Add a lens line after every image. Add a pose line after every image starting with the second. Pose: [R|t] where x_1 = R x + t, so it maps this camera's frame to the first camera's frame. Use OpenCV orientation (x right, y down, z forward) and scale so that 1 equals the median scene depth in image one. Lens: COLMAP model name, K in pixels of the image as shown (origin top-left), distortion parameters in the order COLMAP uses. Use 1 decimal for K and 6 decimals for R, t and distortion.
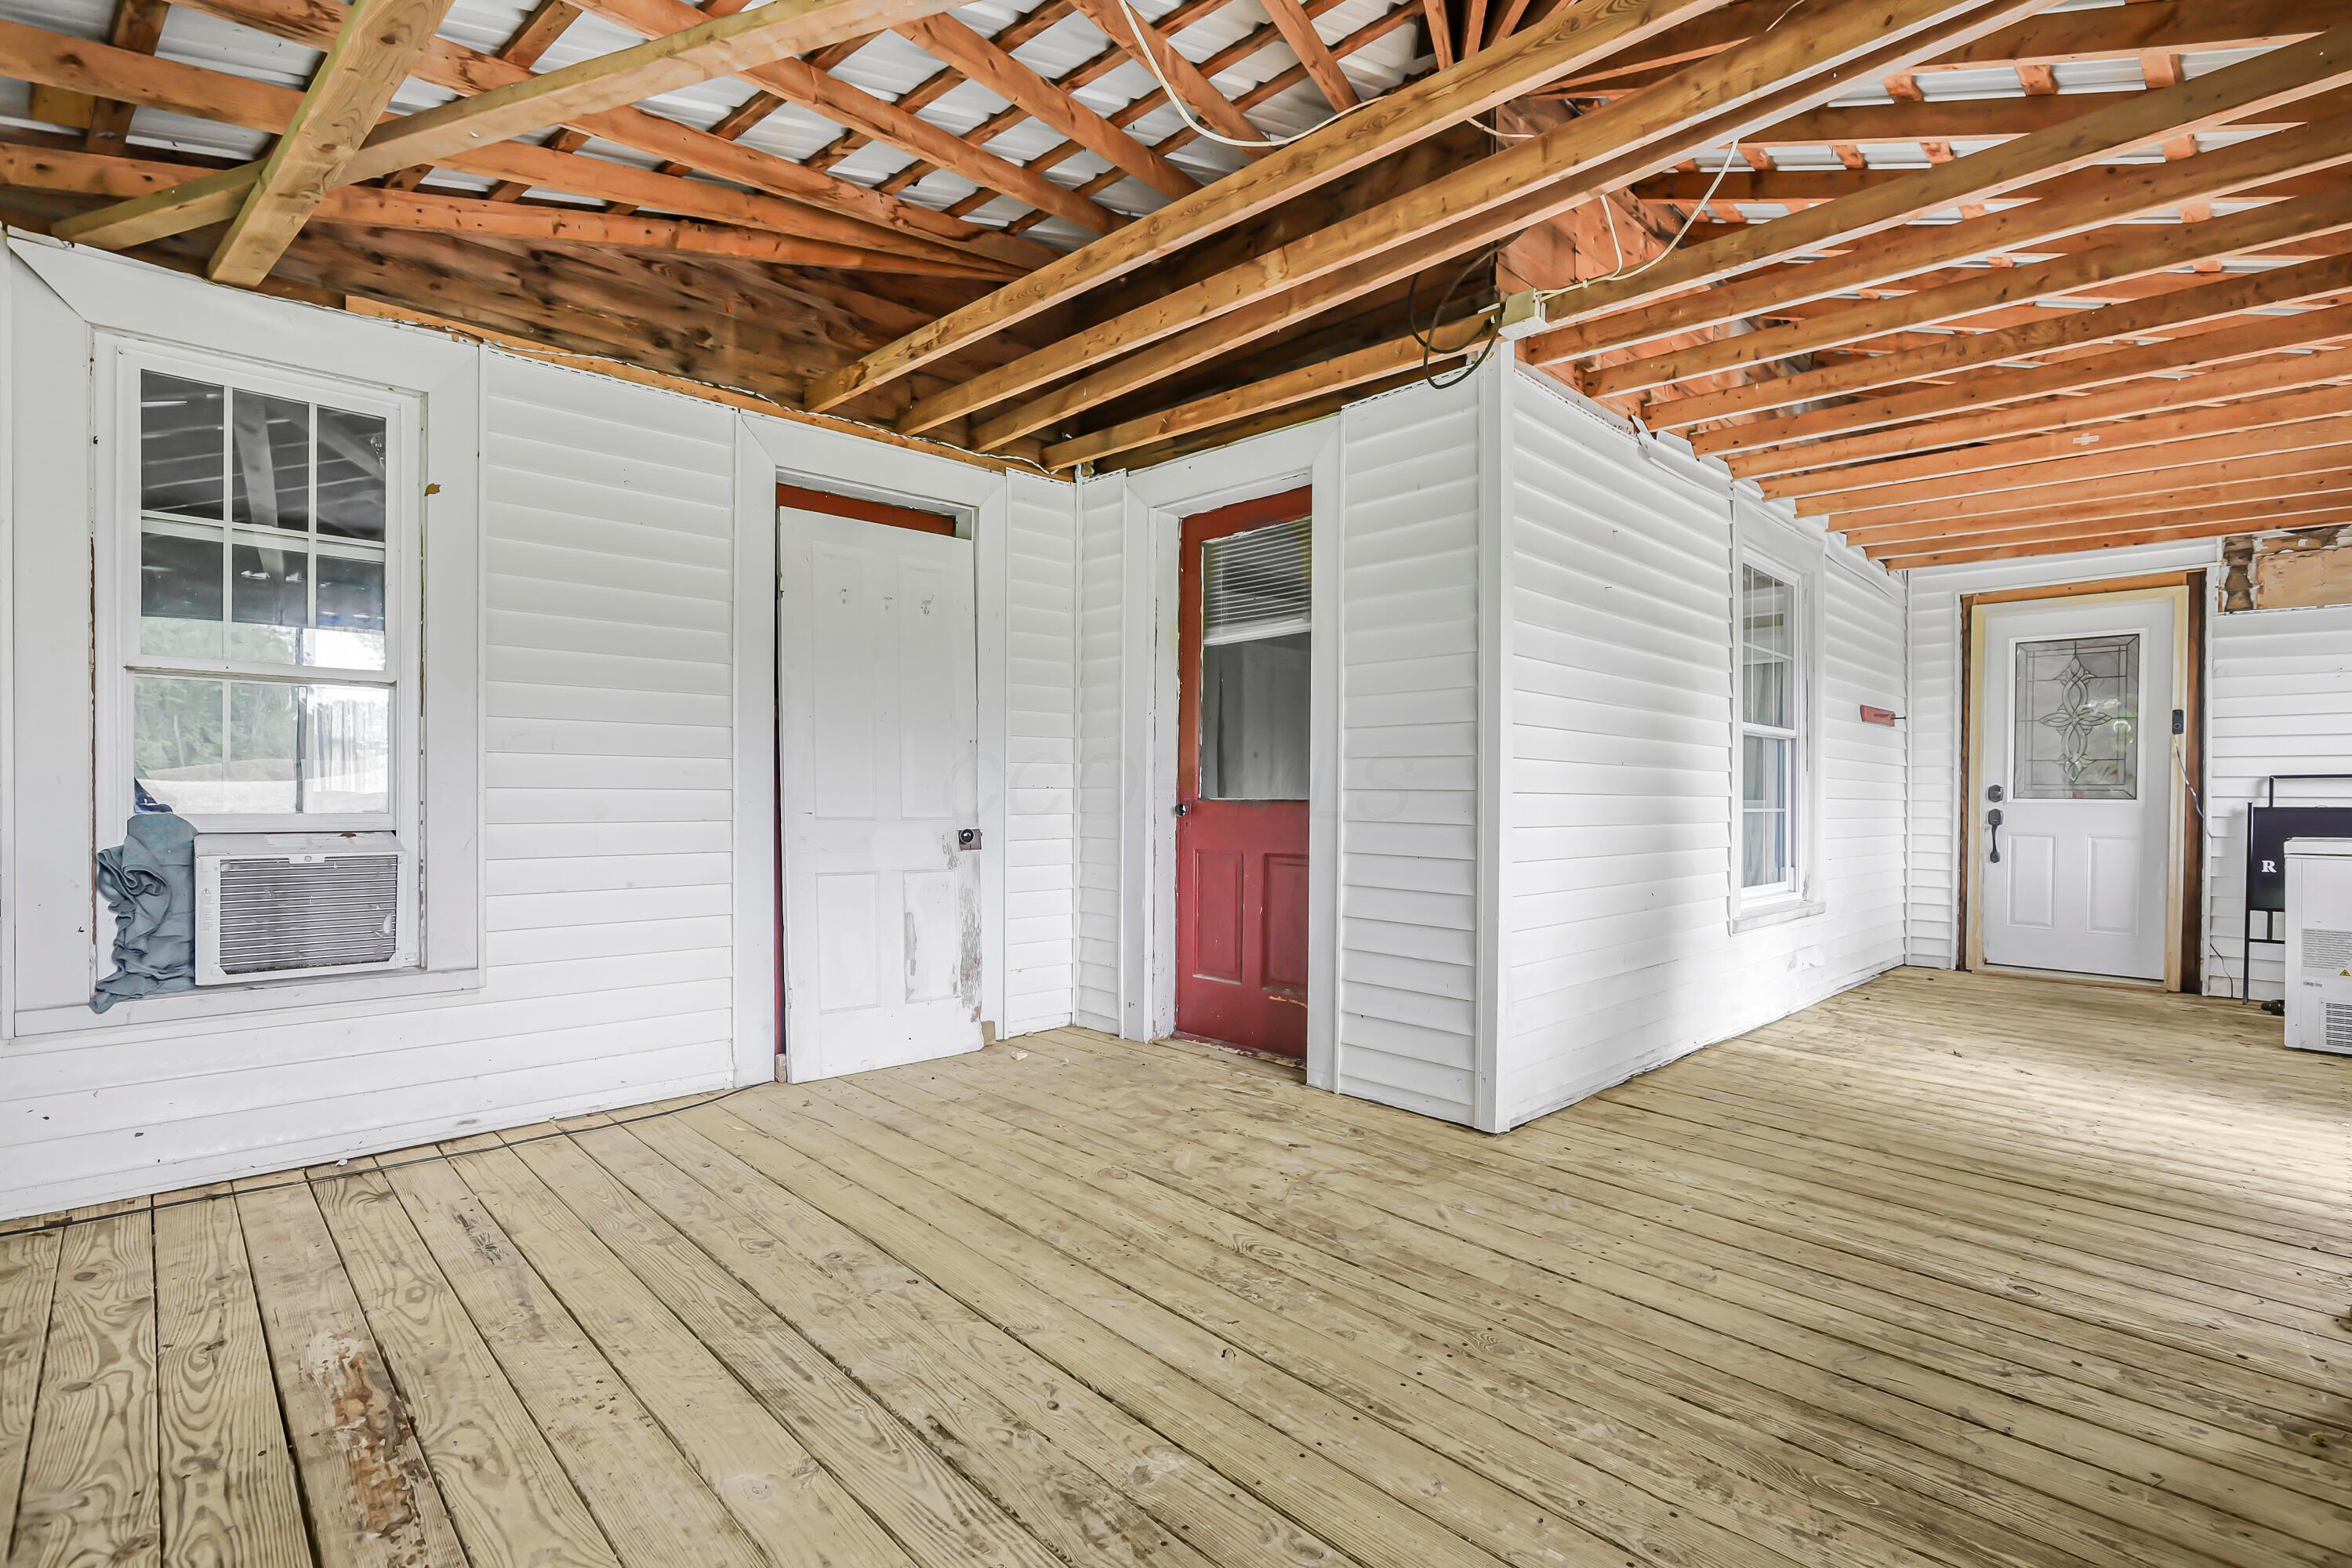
lens RADIAL K [[1094.8, 0, 1171.2], [0, 1094.8, 803.4], [0, 0, 1]] dist [-0.033253, 0.012170]
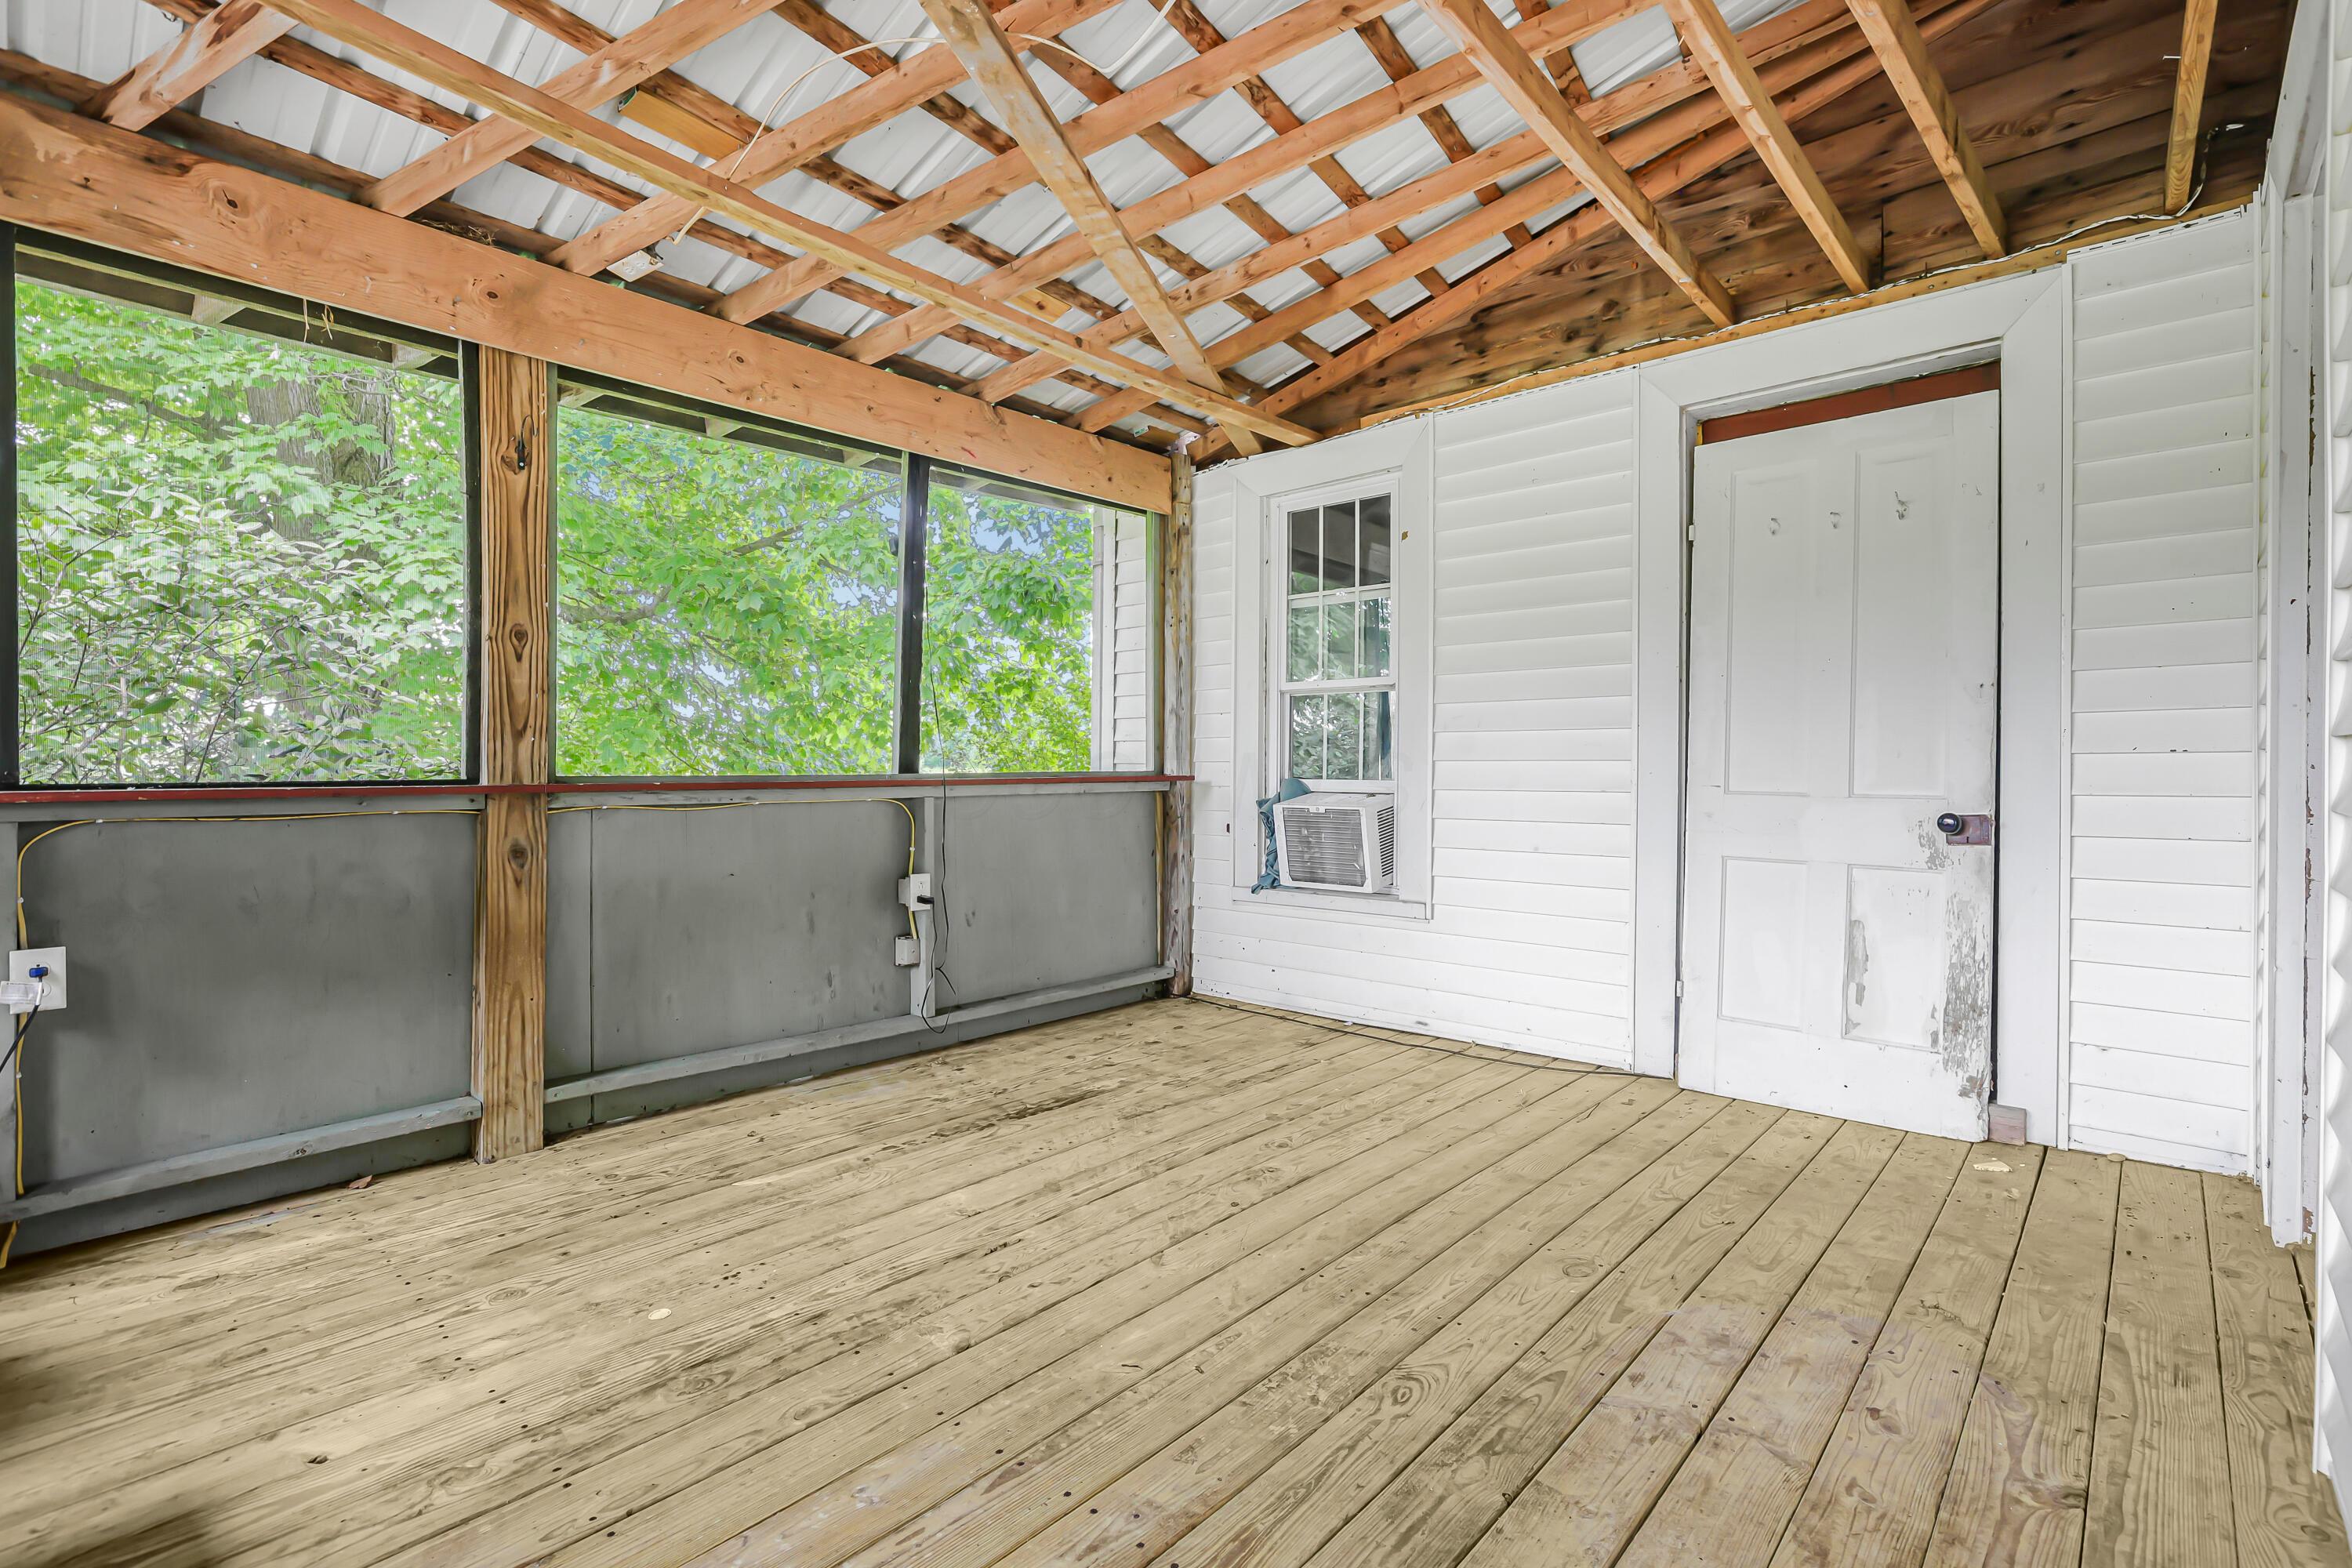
lens RADIAL K [[1094.8, 0, 1176.3], [0, 1094.8, 760.0], [0, 0, 1]] dist [-0.033253, 0.012170]
pose [[0.058396, -0.015577, -0.998172, 0.692132], [-0.010735, 0.999811, -0.016231, 0.009205], [0.998236, 0.011664, 0.058217, 0.701141]]
